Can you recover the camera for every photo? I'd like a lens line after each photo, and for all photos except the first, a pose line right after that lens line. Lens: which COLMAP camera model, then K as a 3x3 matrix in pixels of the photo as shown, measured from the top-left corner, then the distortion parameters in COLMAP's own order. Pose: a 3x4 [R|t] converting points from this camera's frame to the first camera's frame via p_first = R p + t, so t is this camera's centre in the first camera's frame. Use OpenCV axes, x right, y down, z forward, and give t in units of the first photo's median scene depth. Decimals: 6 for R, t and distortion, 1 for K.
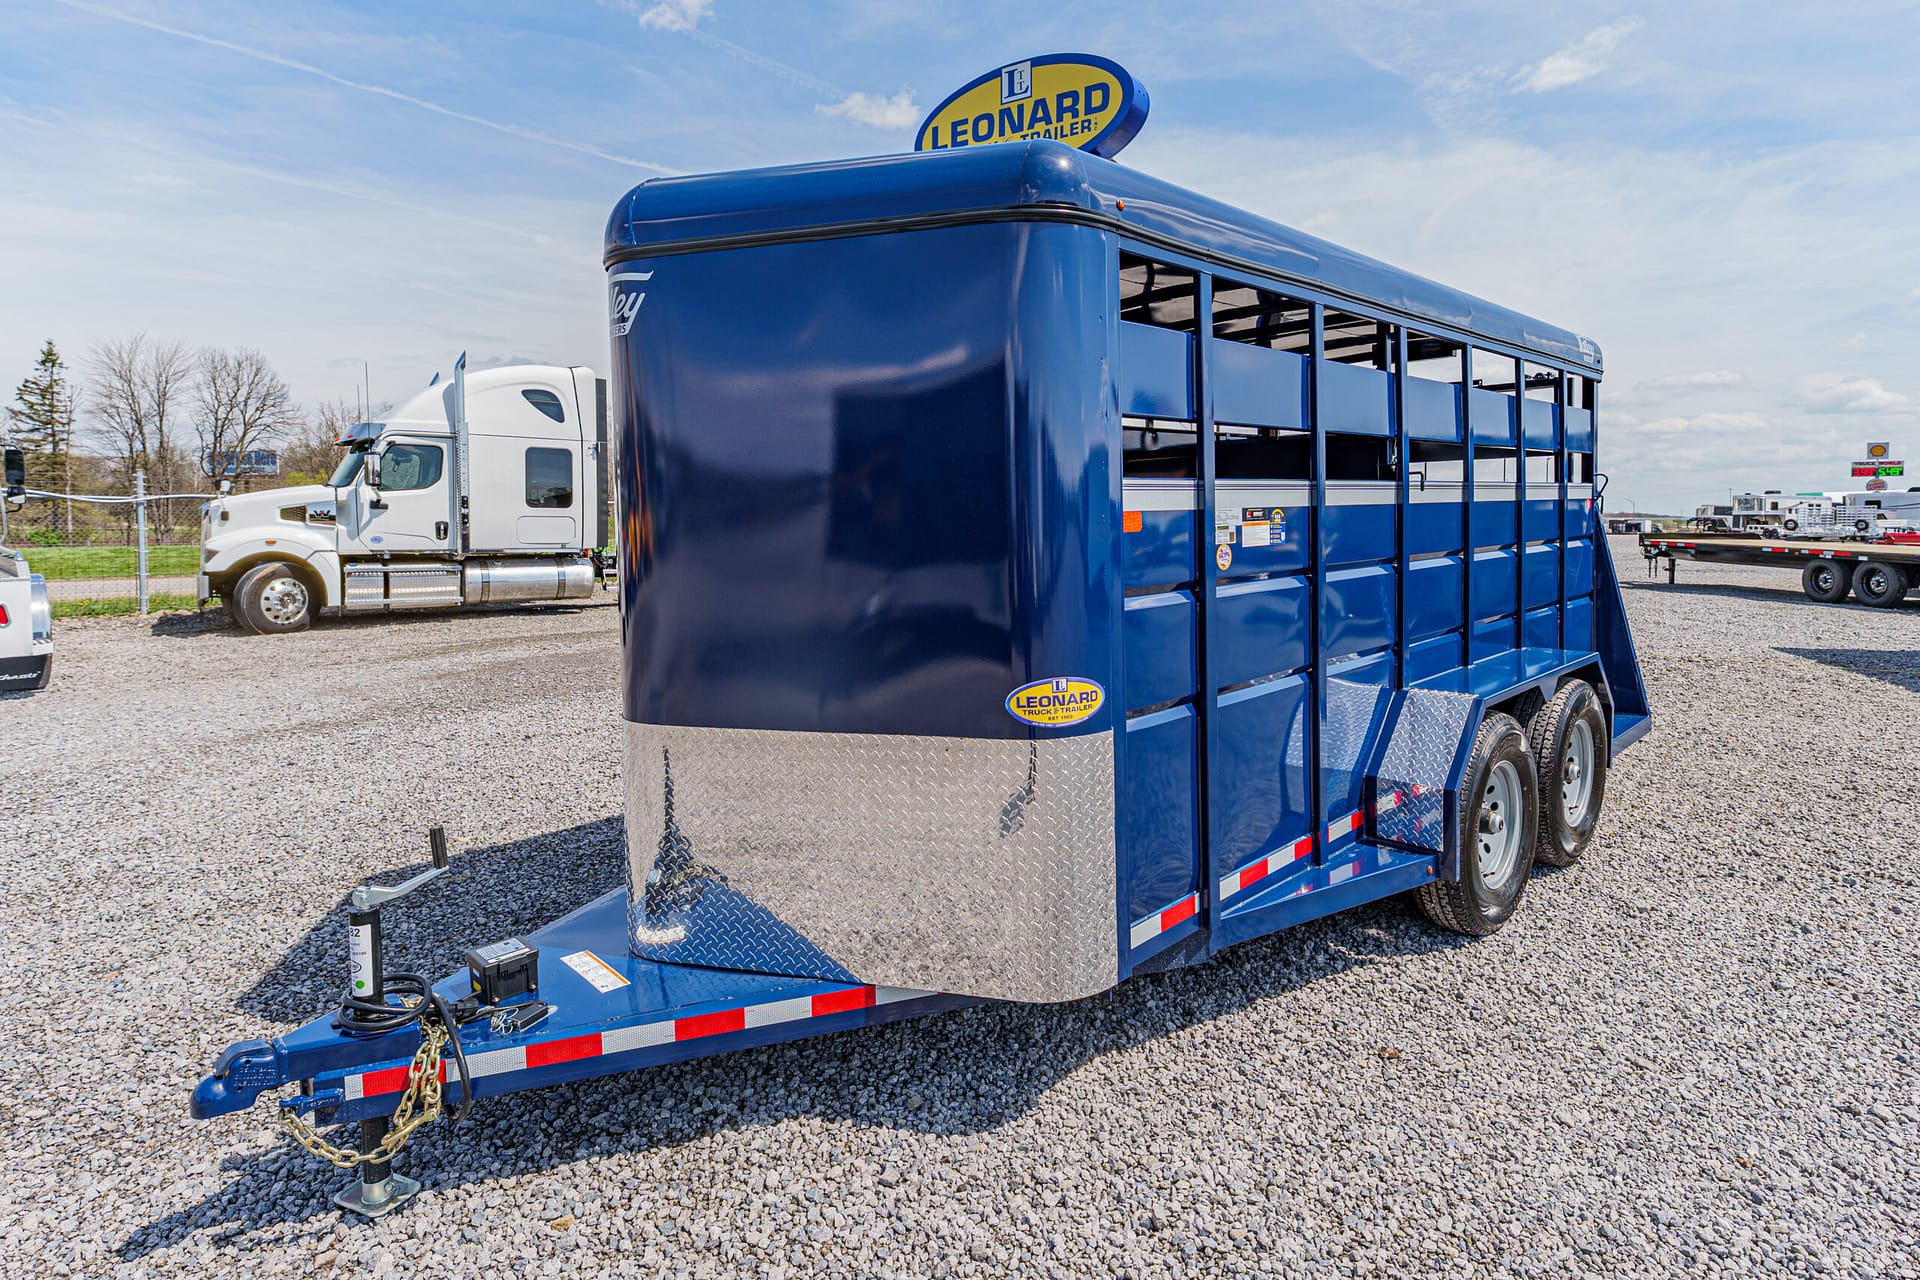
lens RADIAL K [[968.0, 0, 966.5], [0, 968.0, 554.4], [0, 0, 1]] dist [-0.001049, -0.000170]
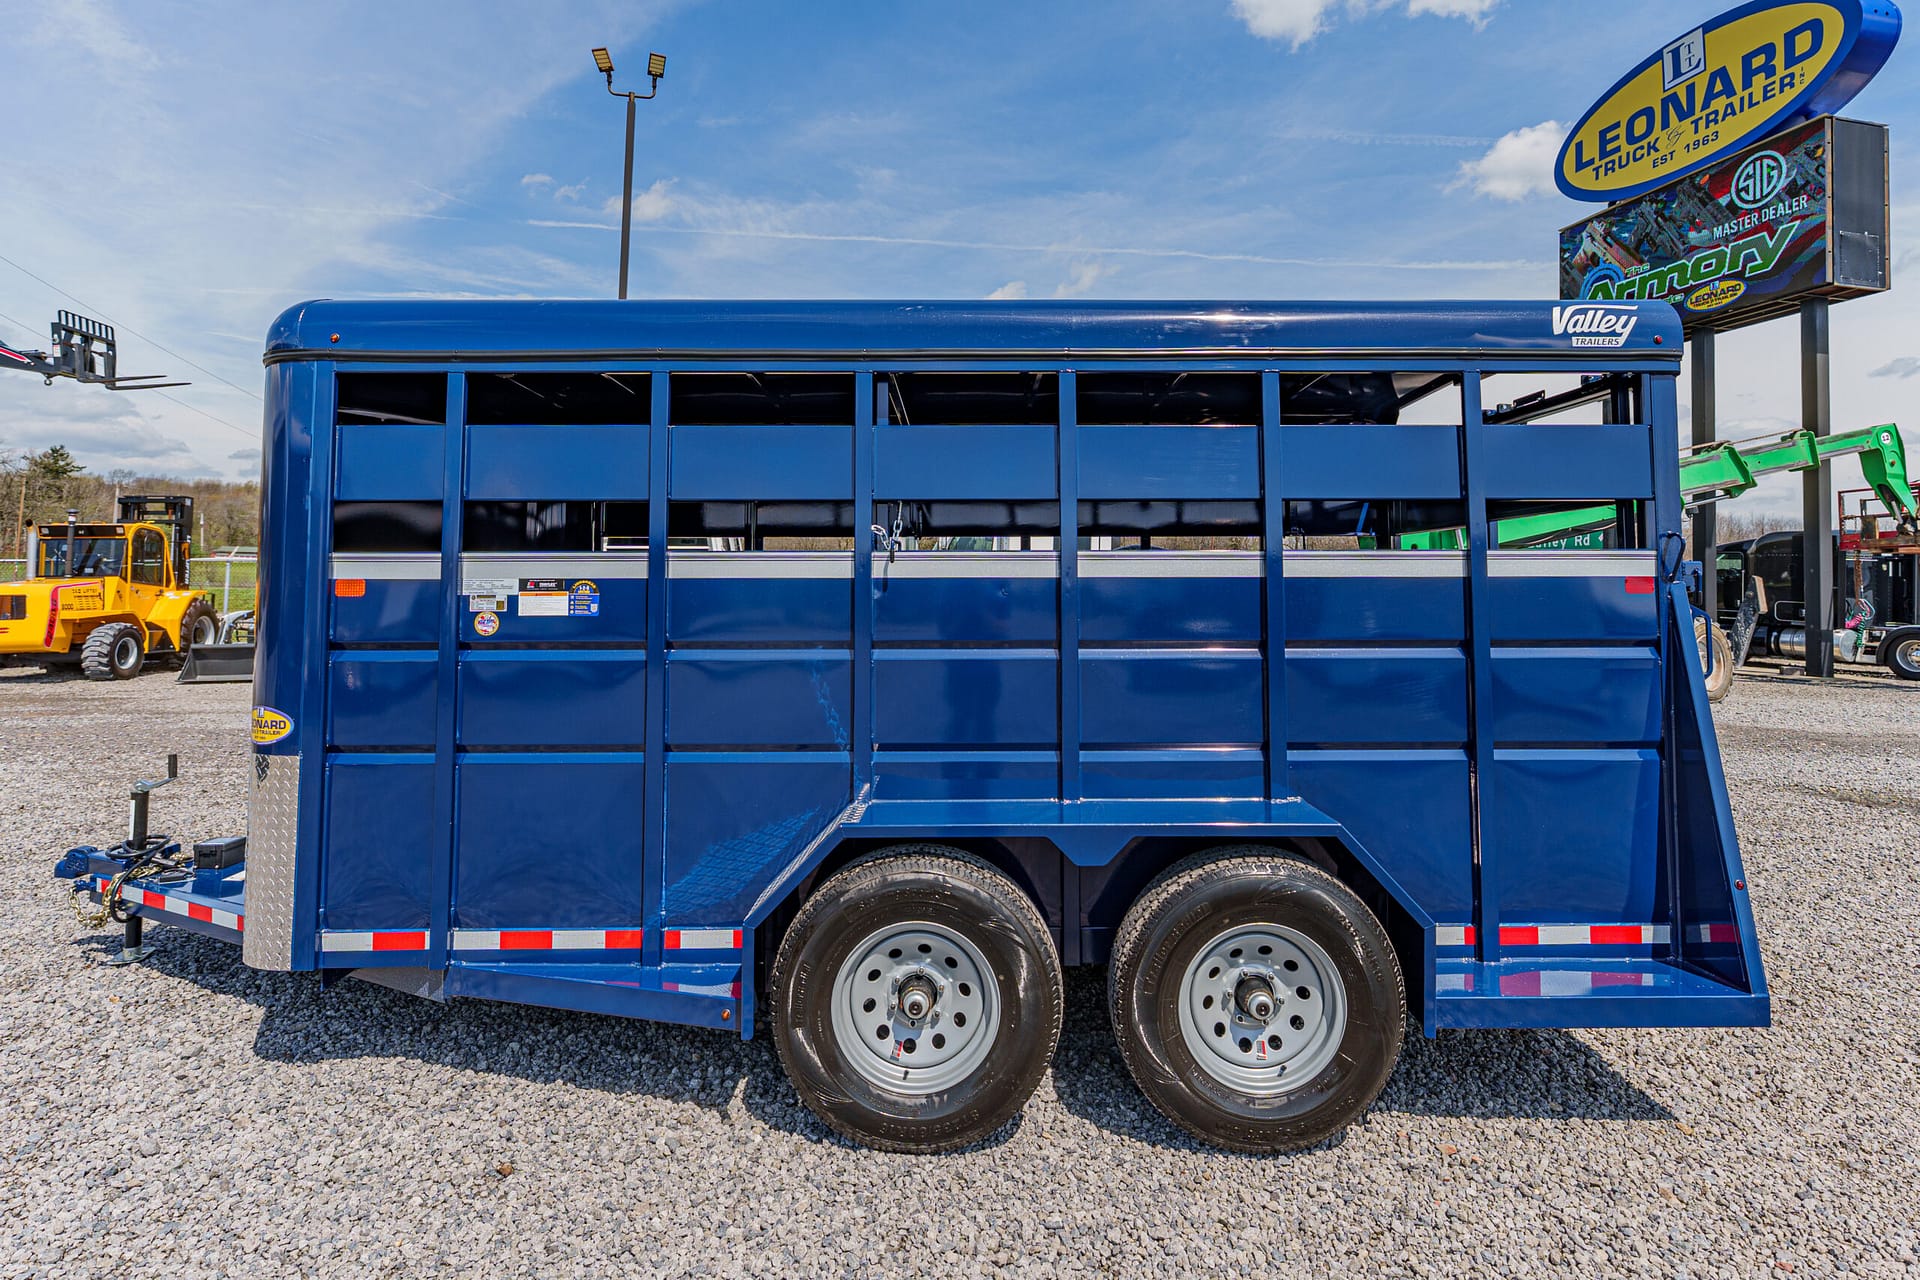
lens RADIAL K [[935.5, 0, 959.9], [0, 935.5, 549.0], [0, 0, 1]] dist [-0.004829, -0.000631]
pose [[0.729243, -0.014083, -0.684110, 0.142207], [-0.044133, 0.996738, -0.067563, -0.003461], [0.682830, 0.079462, 0.726243, 0.062151]]
